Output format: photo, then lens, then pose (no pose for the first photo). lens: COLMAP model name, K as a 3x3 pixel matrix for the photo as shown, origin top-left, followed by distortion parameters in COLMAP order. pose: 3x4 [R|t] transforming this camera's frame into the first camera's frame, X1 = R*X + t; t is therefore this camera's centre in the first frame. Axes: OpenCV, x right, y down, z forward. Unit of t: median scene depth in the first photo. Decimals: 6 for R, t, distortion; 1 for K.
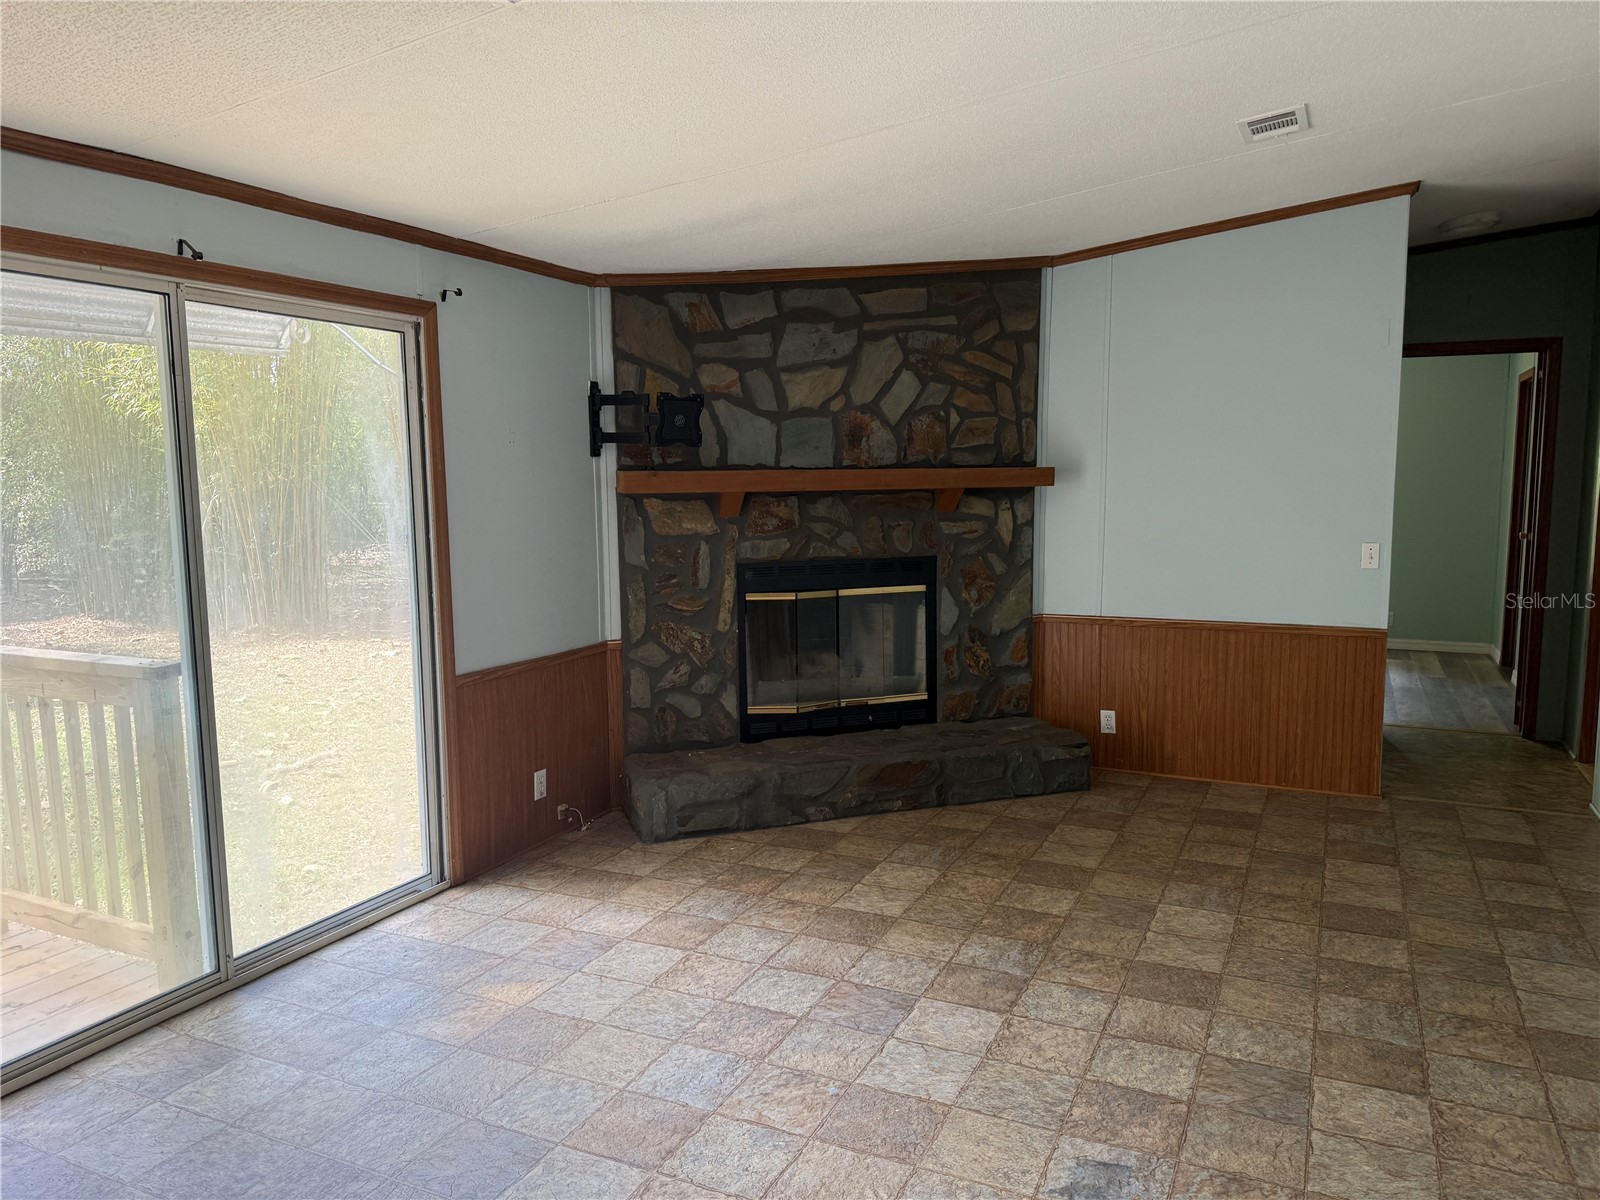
lens RADIAL K [[1108.0, 0, 801.2], [0, 1108.0, 601.8], [0, 0, 1]] dist [0.046435, -0.058587]
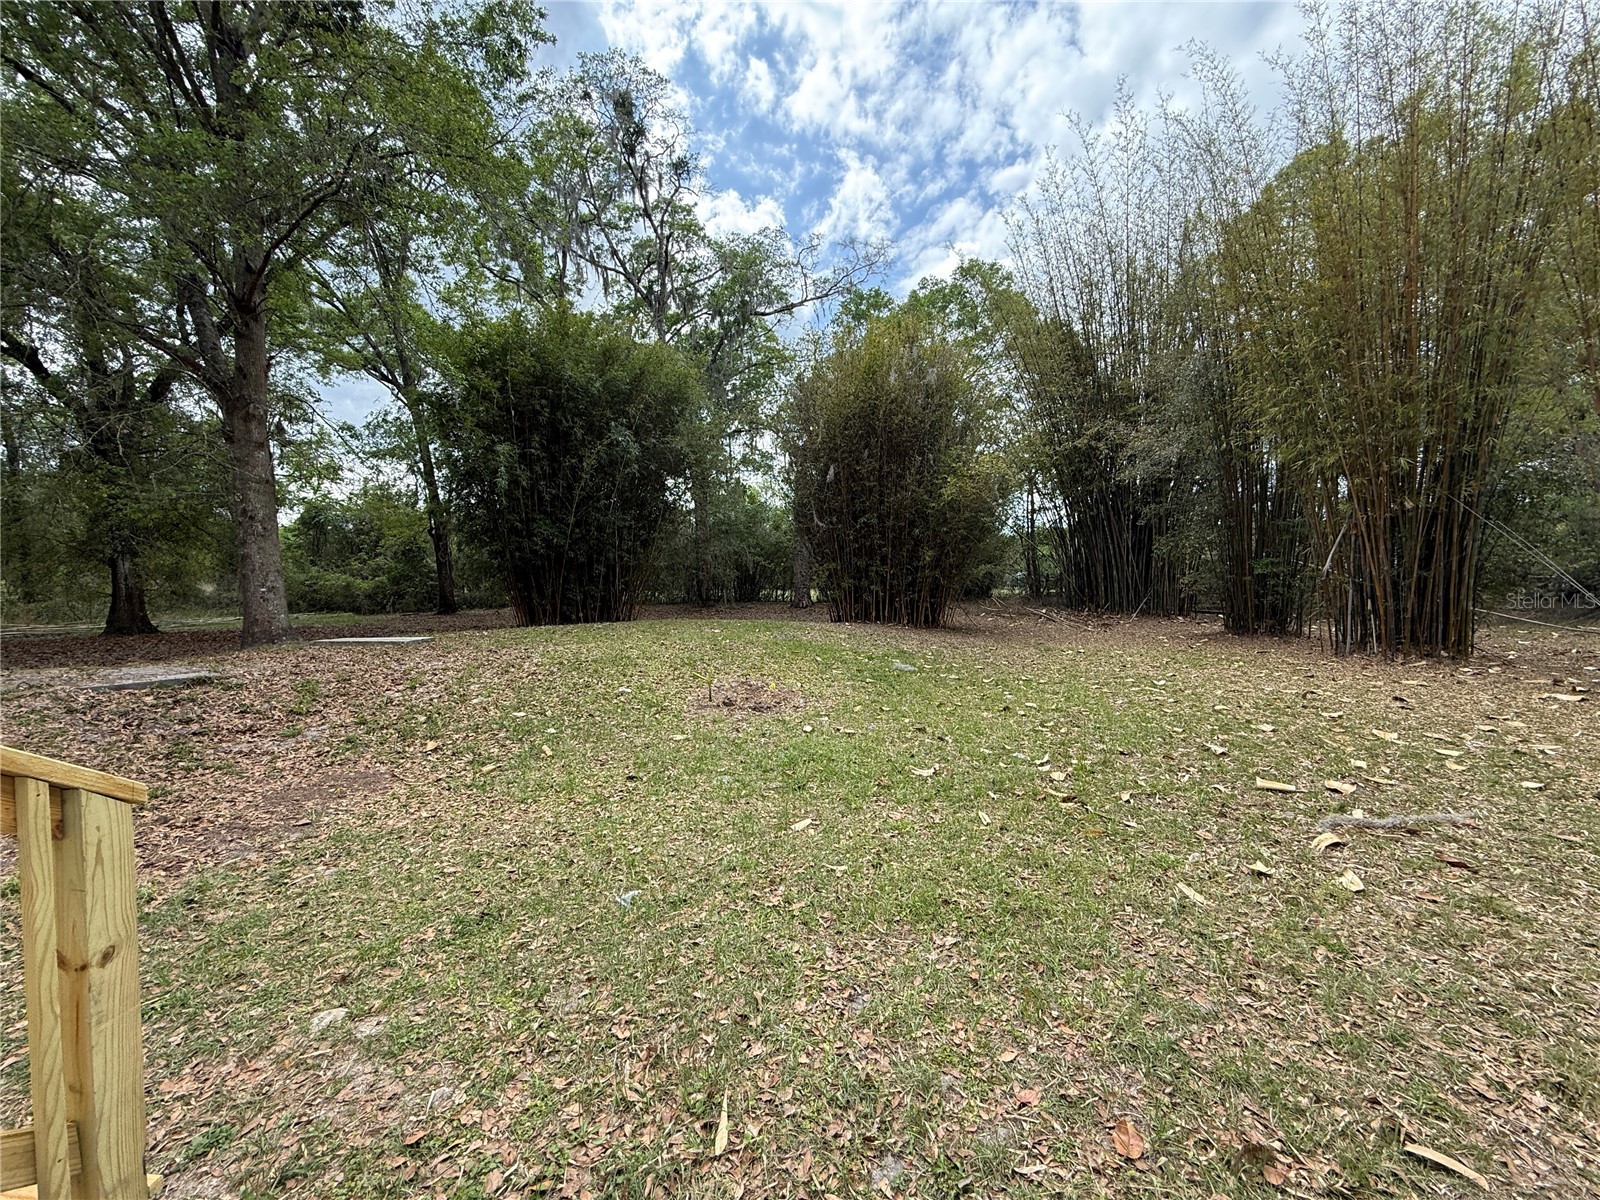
lens RADIAL K [[631.7, 0, 800.2], [0, 631.7, 597.2], [0, 0, 1]] dist [-0.000201, 0.000882]
pose [[0.340120, 0.026361, -0.940013, -0.212255], [-0.095257, 0.995431, -0.006551, 0.046876], [0.935545, 0.091771, 0.341077, 0.511725]]
